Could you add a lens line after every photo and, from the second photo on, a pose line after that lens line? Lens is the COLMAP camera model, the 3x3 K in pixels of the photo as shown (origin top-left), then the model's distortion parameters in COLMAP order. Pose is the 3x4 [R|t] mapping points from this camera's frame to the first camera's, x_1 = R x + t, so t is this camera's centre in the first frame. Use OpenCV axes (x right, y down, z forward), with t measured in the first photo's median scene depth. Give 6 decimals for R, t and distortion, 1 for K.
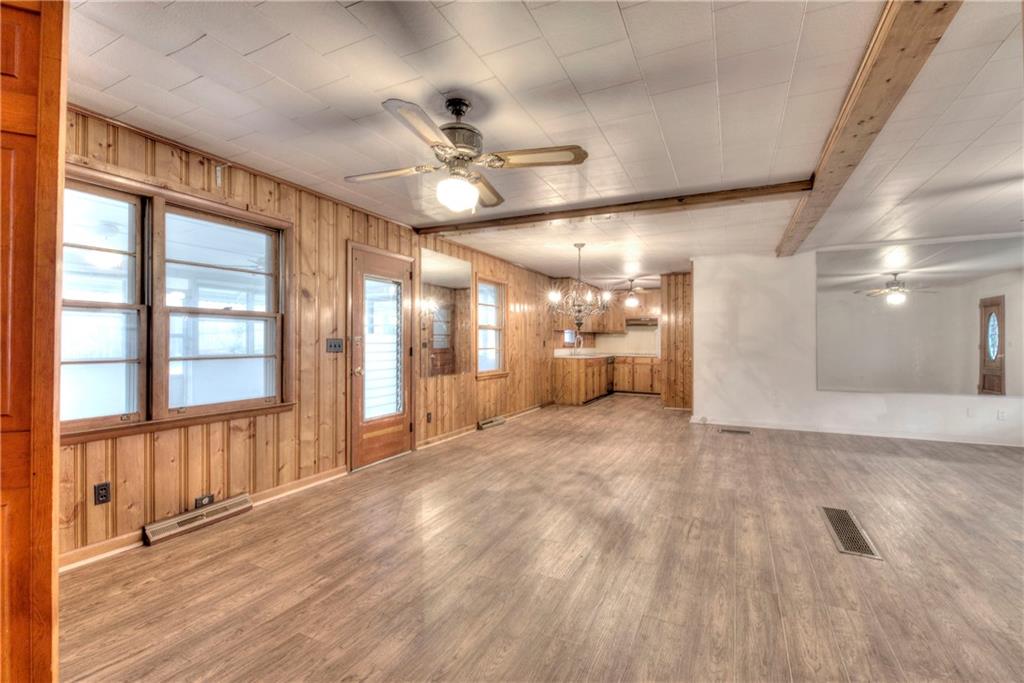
lens RADIAL K [[438.0, 0, 515.3], [0, 438.0, 338.7], [0, 0, 1]] dist [0.002874, -0.003413]
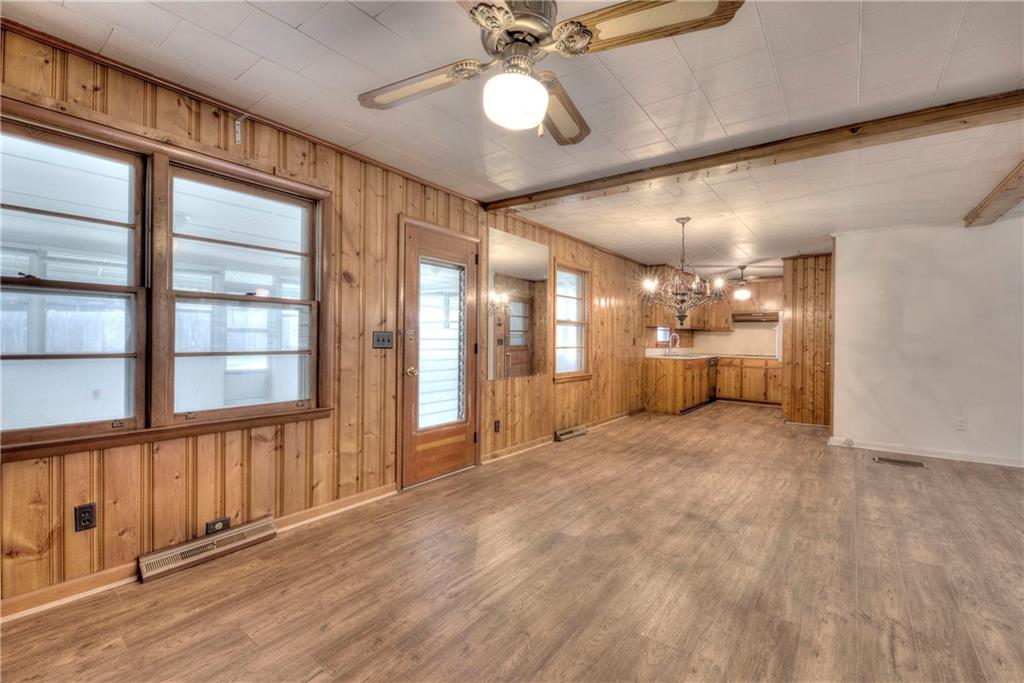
lens RADIAL K [[438.0, 0, 514.2], [0, 438.0, 339.1], [0, 0, 1]] dist [0.002874, -0.003413]
pose [[0.981890, 0.010335, -0.189169, -0.005887], [-0.009222, 0.999935, 0.006762, 0.005540], [0.189227, -0.004895, 0.981921, 0.205269]]
